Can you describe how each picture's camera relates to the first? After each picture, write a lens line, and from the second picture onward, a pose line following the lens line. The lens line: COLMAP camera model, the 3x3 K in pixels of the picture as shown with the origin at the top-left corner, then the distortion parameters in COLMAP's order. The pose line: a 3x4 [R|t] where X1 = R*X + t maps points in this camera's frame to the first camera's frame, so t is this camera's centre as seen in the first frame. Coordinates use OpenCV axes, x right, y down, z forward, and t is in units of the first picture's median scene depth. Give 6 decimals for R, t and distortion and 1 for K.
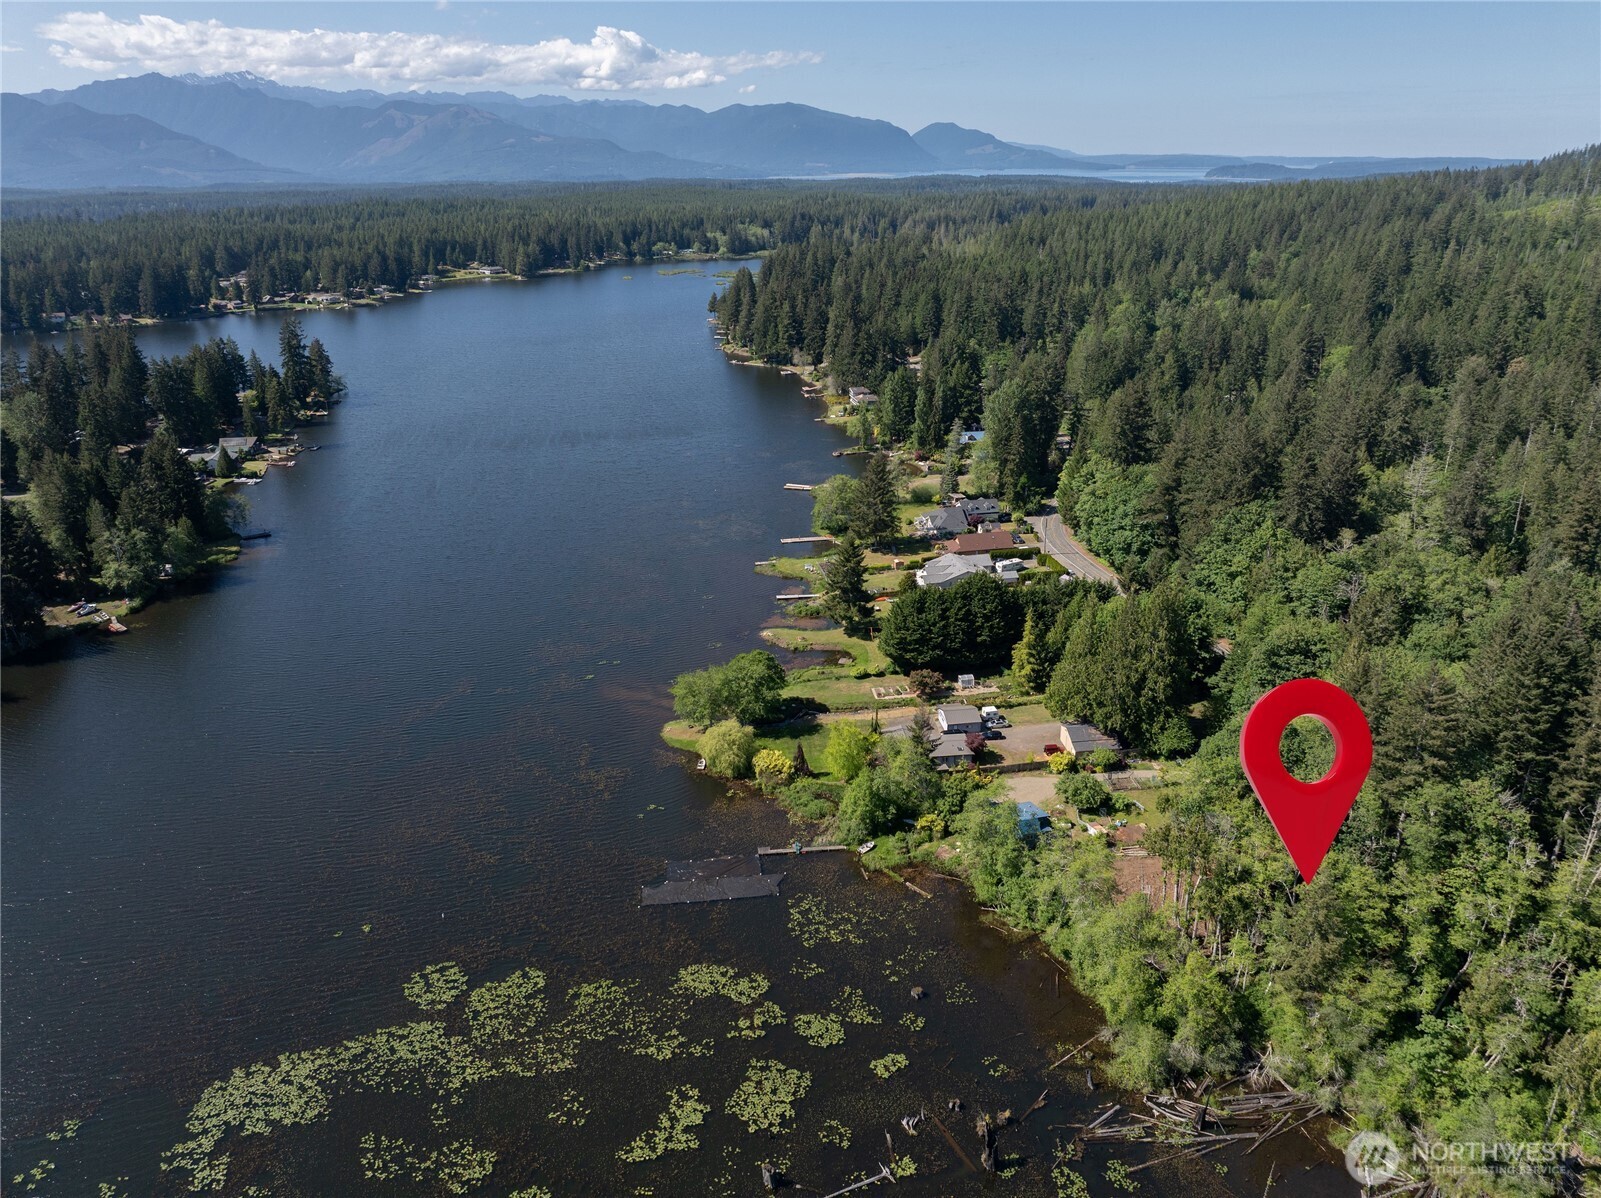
lens RADIAL K [[1125.5, 0, 809.7], [0, 1125.5, 599.4], [0, 0, 1]] dist [-0.050640, 0.022086]
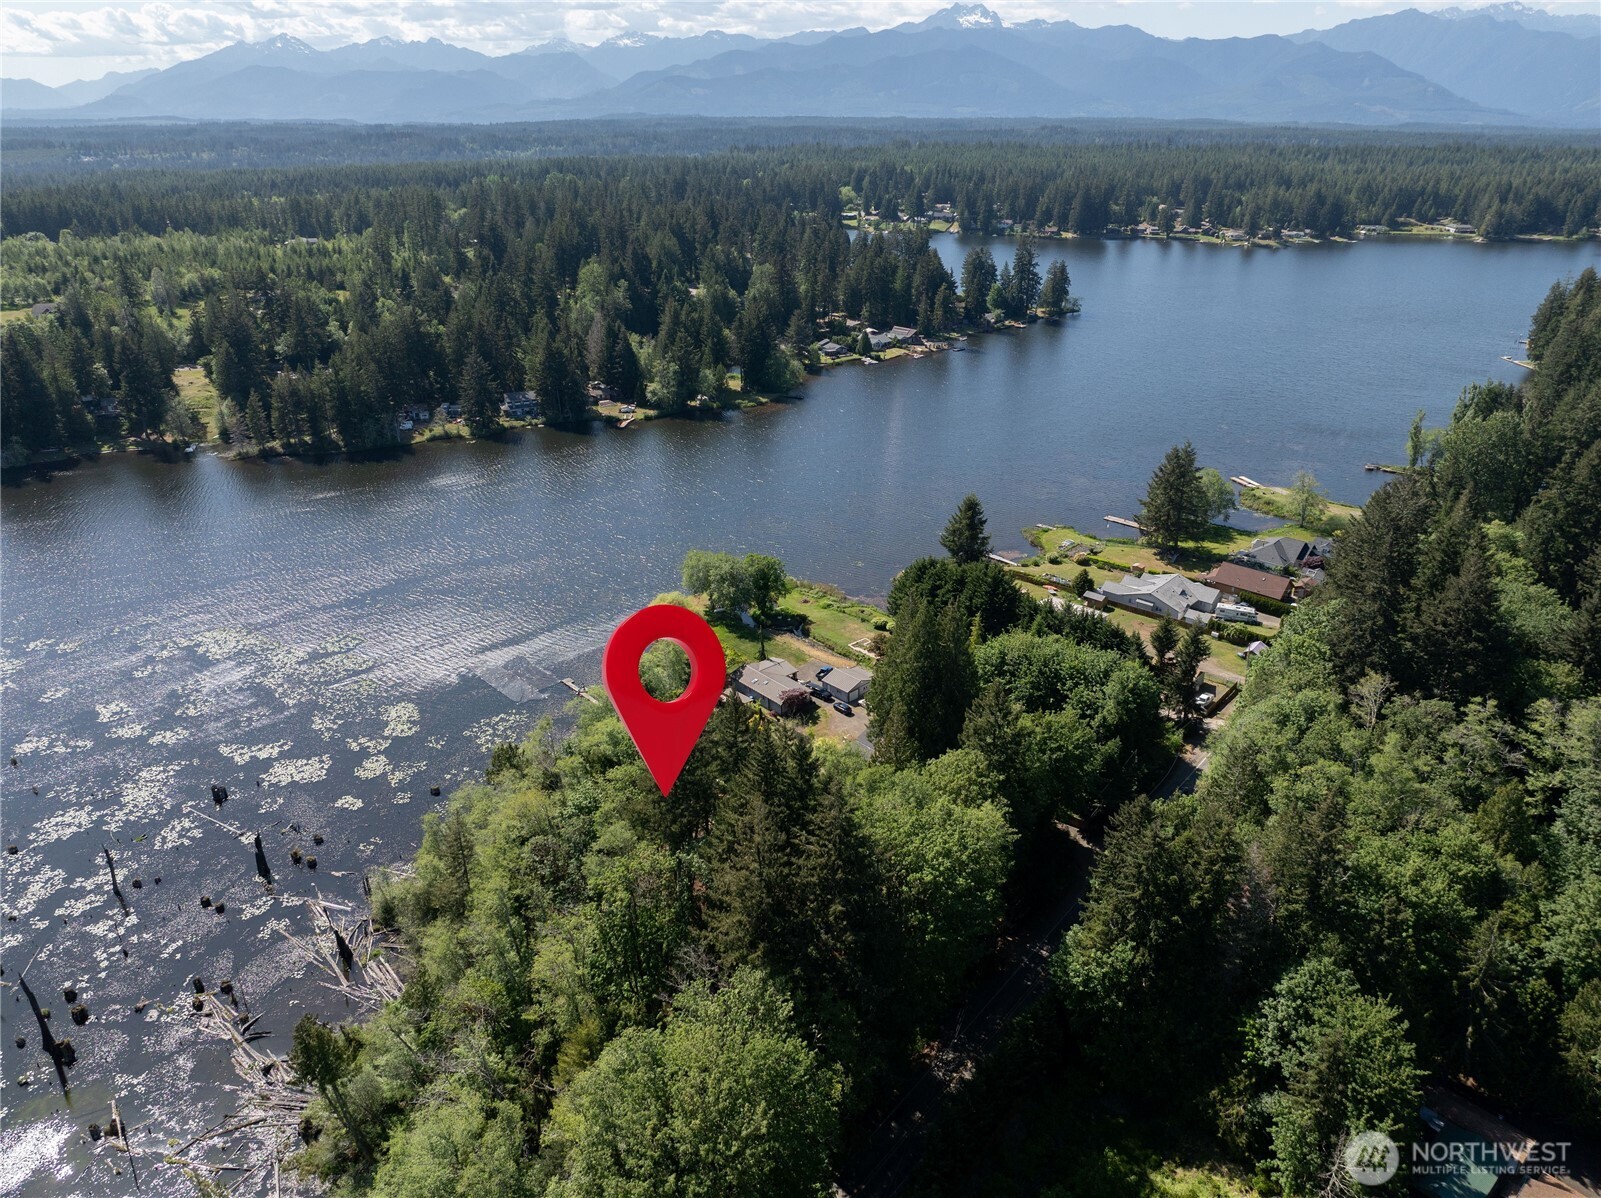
lens RADIAL K [[1125.5, 0, 803.7], [0, 1125.5, 593.6], [0, 0, 1]] dist [-0.050640, 0.022086]
pose [[0.576431, 0.333198, -0.746128, 1.189314], [-0.300613, 0.935526, 0.185535, -0.197359], [0.759842, 0.117347, 0.639430, 0.514484]]
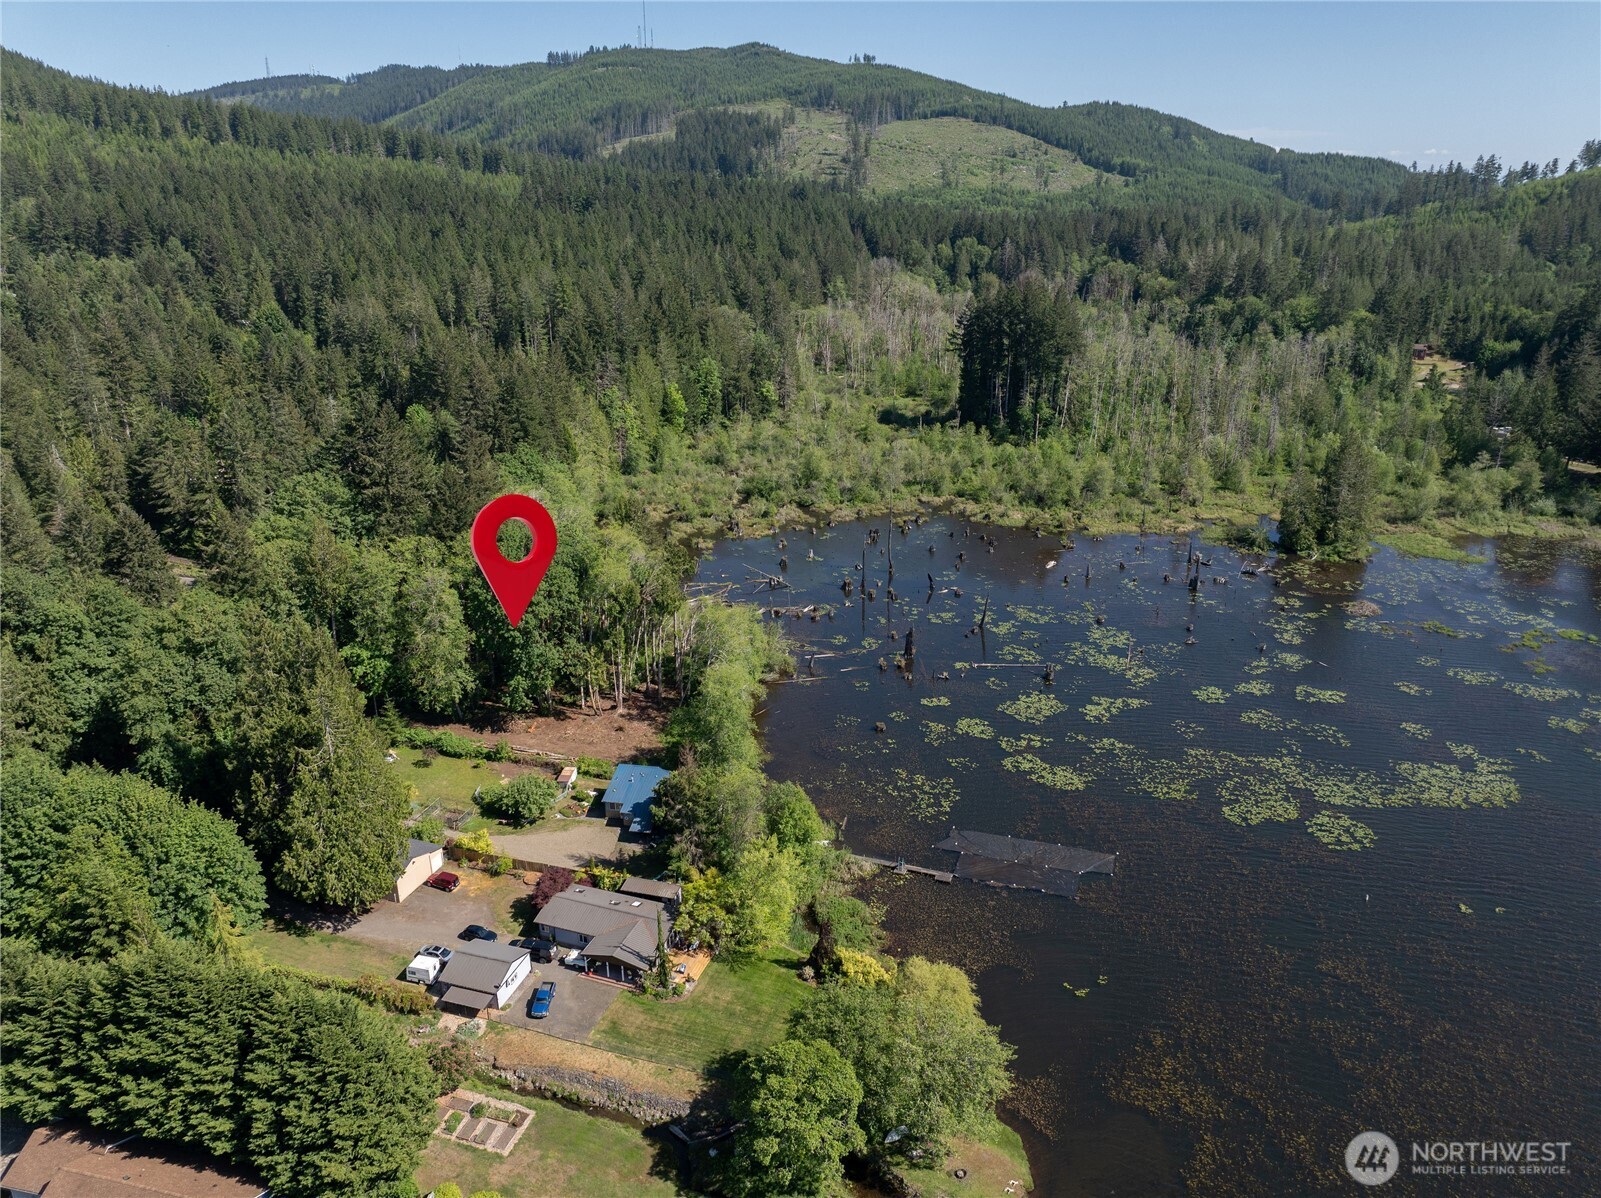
lens RADIAL K [[1125.5, 0, 804.2], [0, 1125.5, 604.7], [0, 0, 1]] dist [-0.050640, 0.022086]
pose [[-0.901814, -0.147327, 0.406235, -0.289599], [0.169215, 0.744614, 0.645690, -0.510649], [-0.397615, 0.651034, -0.646574, 1.733763]]
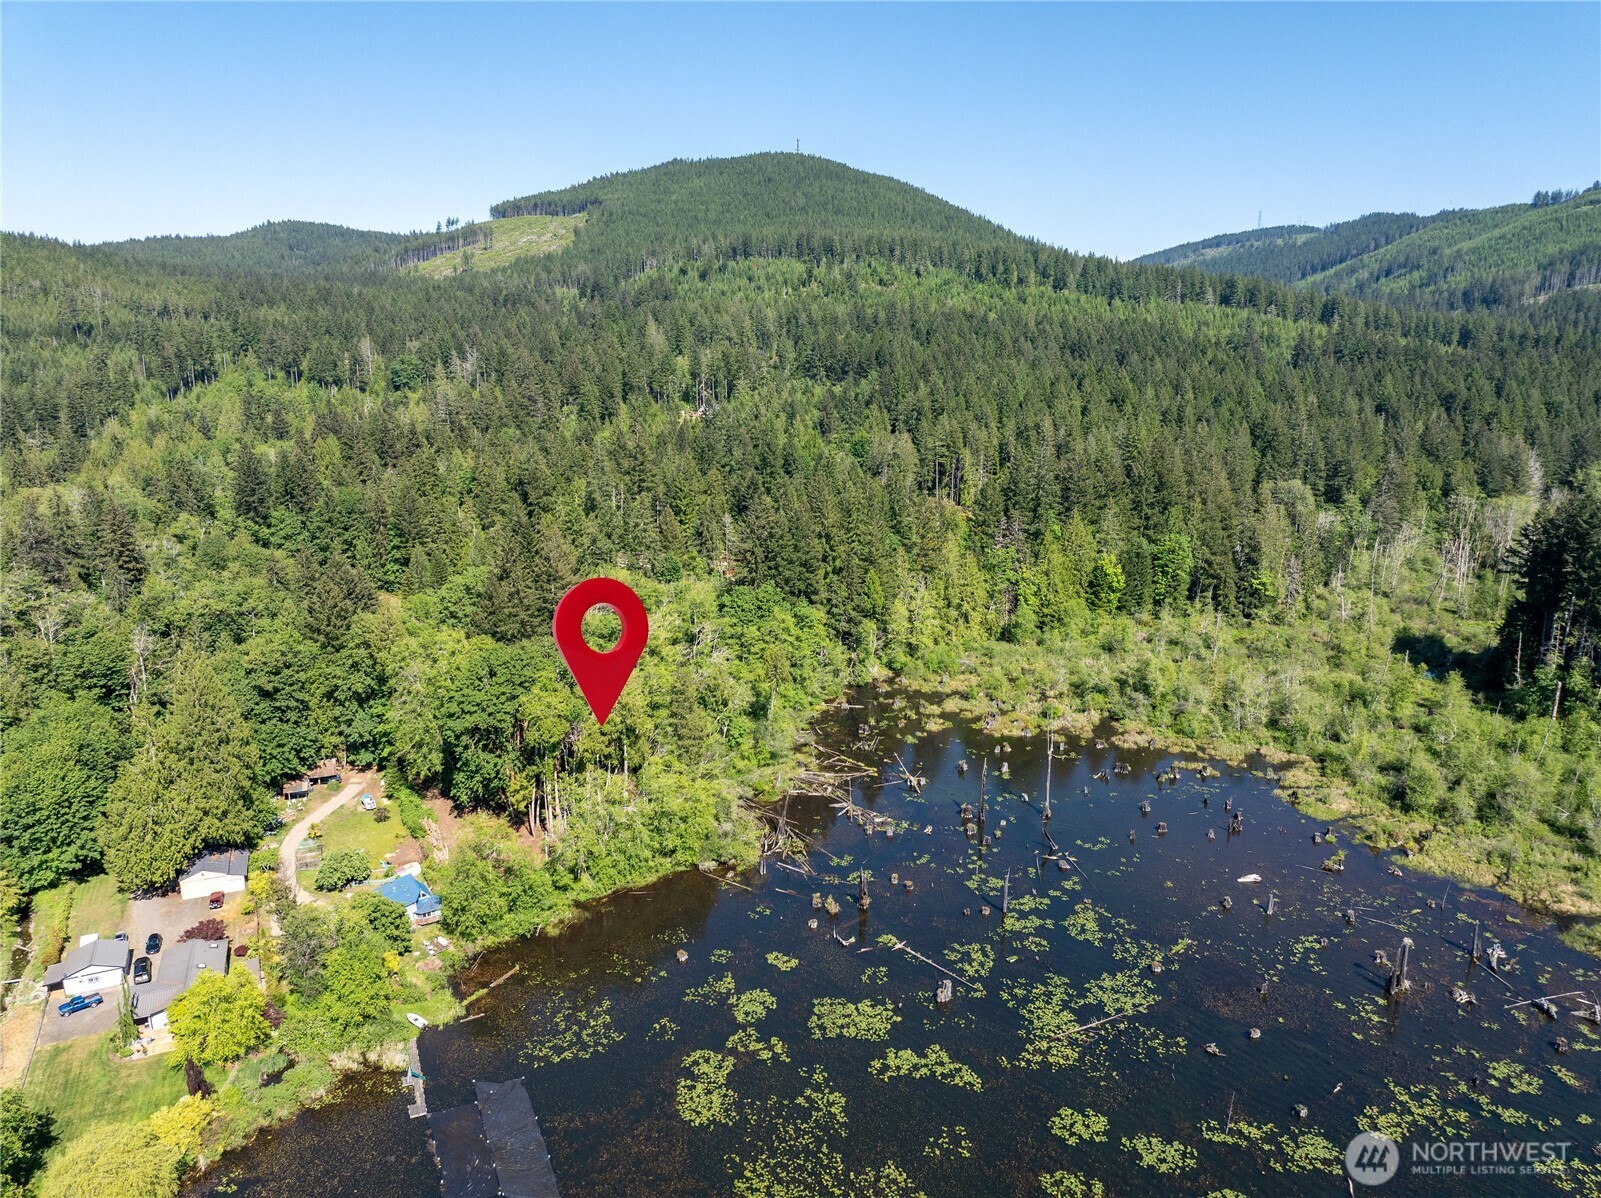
lens RADIAL K [[1125.5, 0, 805.7], [0, 1125.5, 592.4], [0, 0, 1]] dist [-0.050640, 0.022086]
pose [[-0.294317, -0.220346, 0.929960, -0.807512], [0.358644, 0.876480, 0.321179, -0.215996], [-0.885862, 0.428053, -0.178937, 0.964012]]
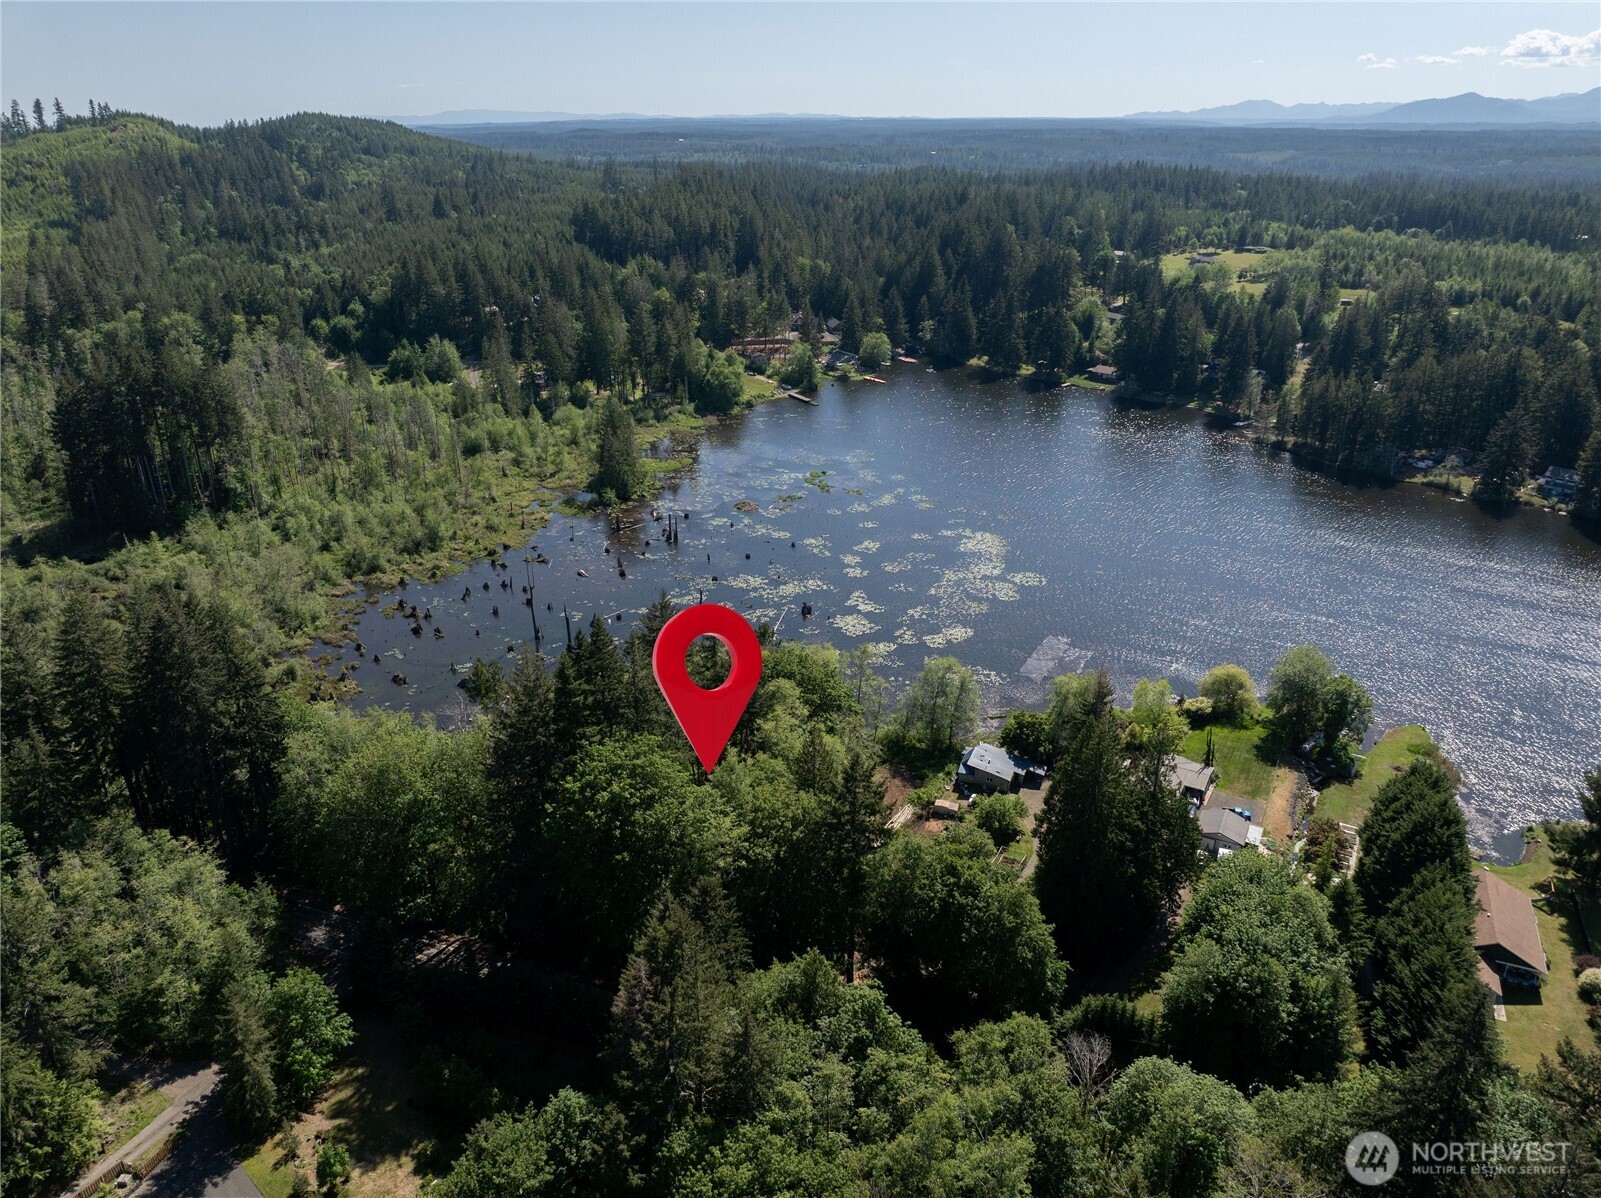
lens RADIAL K [[1125.5, 0, 805.2], [0, 1125.5, 592.8], [0, 0, 1]] dist [-0.050640, 0.022086]
pose [[-0.595370, 0.324228, -0.735126, 1.219718], [-0.291049, 0.765784, 0.573467, -0.566143], [0.748882, 0.555383, -0.361559, 1.438290]]
